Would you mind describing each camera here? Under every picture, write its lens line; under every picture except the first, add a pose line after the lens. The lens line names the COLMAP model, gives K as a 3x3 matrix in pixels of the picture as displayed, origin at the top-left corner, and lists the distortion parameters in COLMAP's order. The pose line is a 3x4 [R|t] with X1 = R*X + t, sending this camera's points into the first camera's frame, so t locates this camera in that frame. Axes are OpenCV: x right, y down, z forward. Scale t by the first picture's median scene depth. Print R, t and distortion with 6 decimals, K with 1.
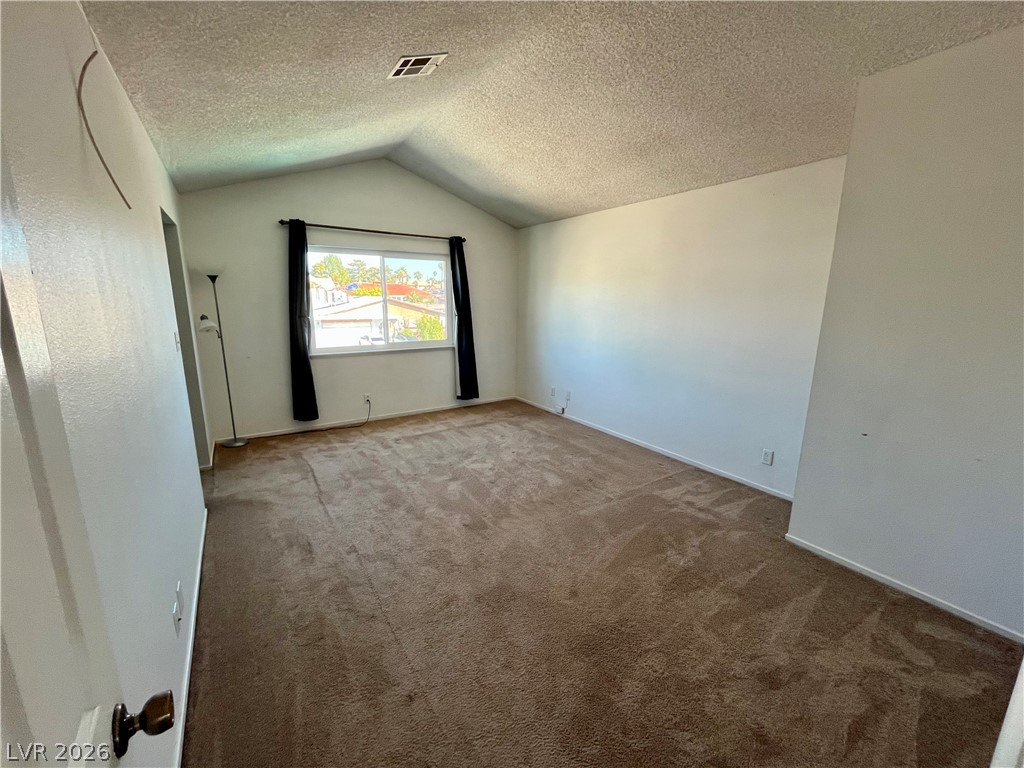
lens RADIAL K [[416.1, 0, 512.0], [0, 416.1, 384.0], [0, 0, 1]] dist [0.000913, 0.000130]
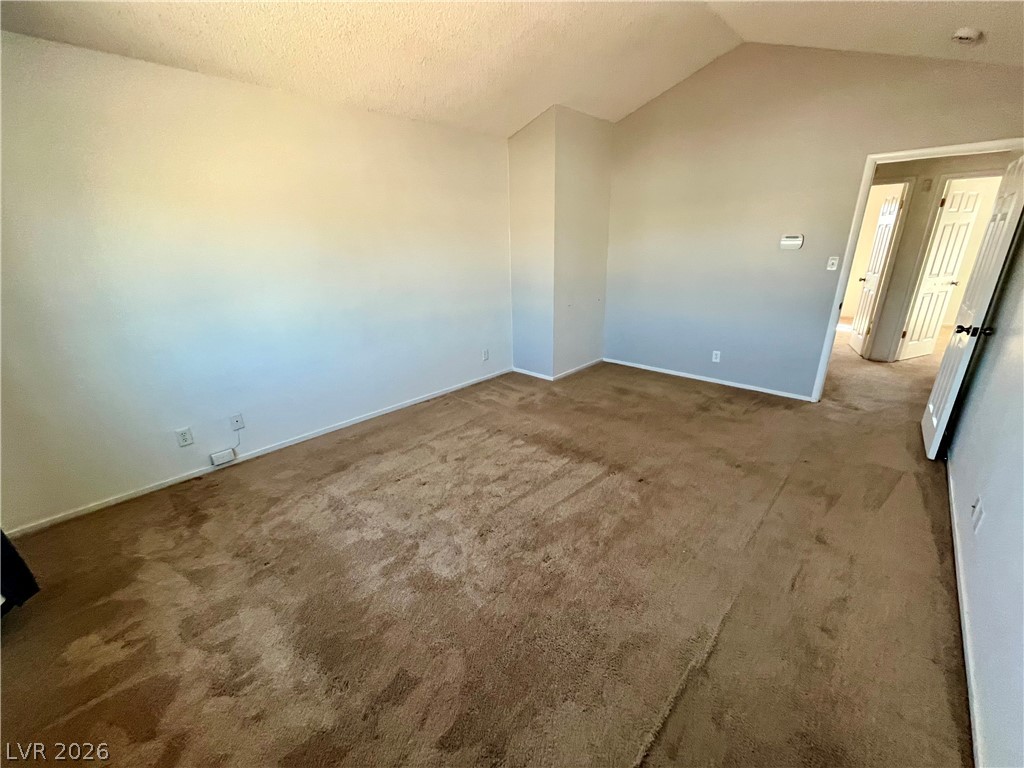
lens RADIAL K [[416.1, 0, 512.0], [0, 416.1, 384.0], [0, 0, 1]] dist [0.000913, 0.000130]
pose [[-0.235187, -0.324735, 0.916097, -0.603517], [0.211970, 0.902711, 0.374408, -0.201607], [-0.948555, 0.282241, -0.143472, 0.962025]]
